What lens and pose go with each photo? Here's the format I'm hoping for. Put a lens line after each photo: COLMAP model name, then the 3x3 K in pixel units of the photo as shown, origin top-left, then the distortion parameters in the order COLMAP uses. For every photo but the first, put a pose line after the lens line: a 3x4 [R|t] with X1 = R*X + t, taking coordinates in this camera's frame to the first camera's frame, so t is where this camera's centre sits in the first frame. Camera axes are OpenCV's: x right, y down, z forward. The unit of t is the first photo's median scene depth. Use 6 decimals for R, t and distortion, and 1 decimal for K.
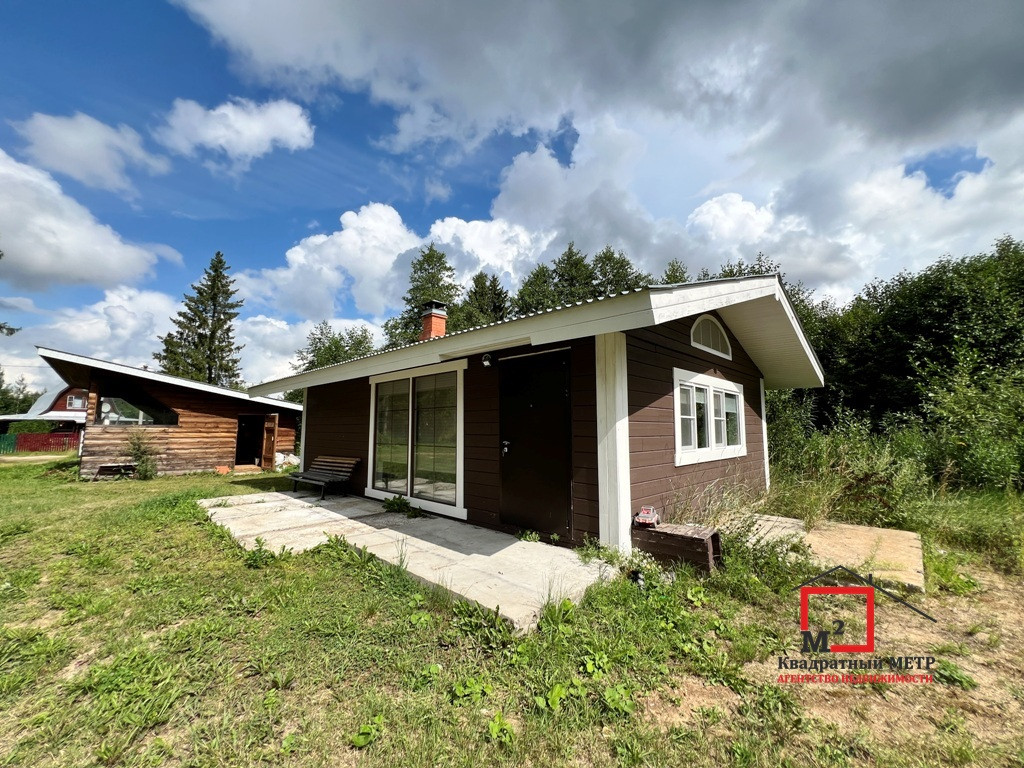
lens RADIAL K [[419.5, 0, 514.8], [0, 419.5, 387.0], [0, 0, 1]] dist [0.003437, 0.000144]
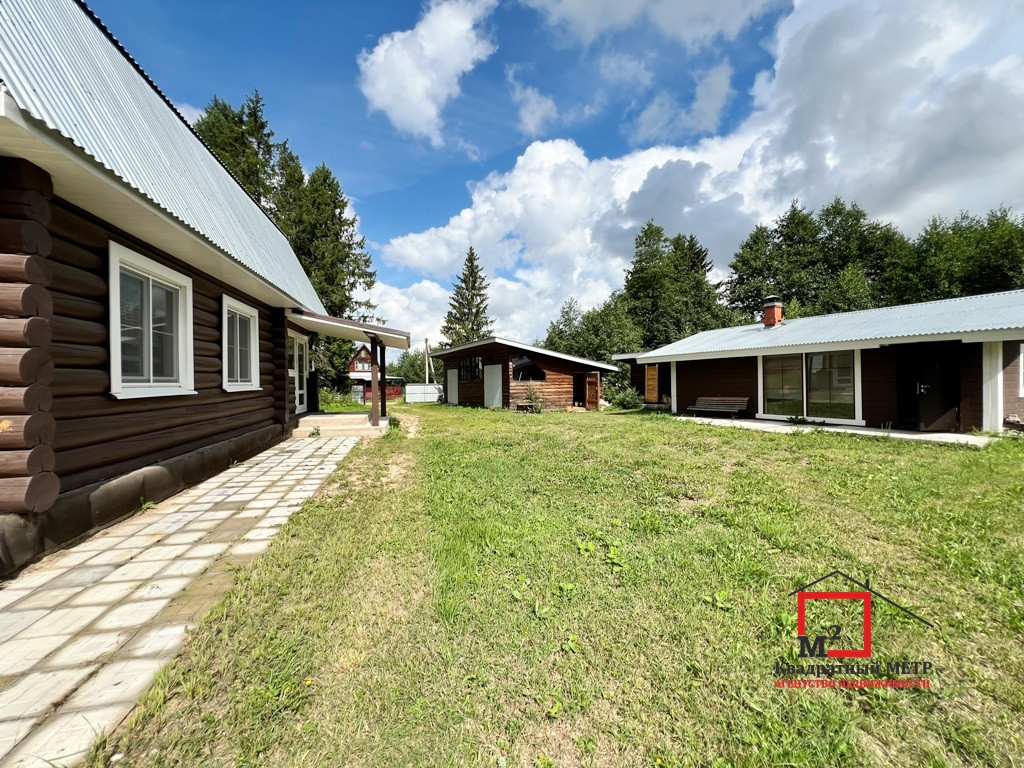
lens RADIAL K [[419.5, 0, 517.0], [0, 419.5, 380.4], [0, 0, 1]] dist [0.003437, 0.000144]
pose [[0.946247, -0.015166, -0.323090, -0.362183], [0.046515, 0.994897, 0.089529, -0.050843], [0.320083, -0.099745, 0.942124, -0.476987]]
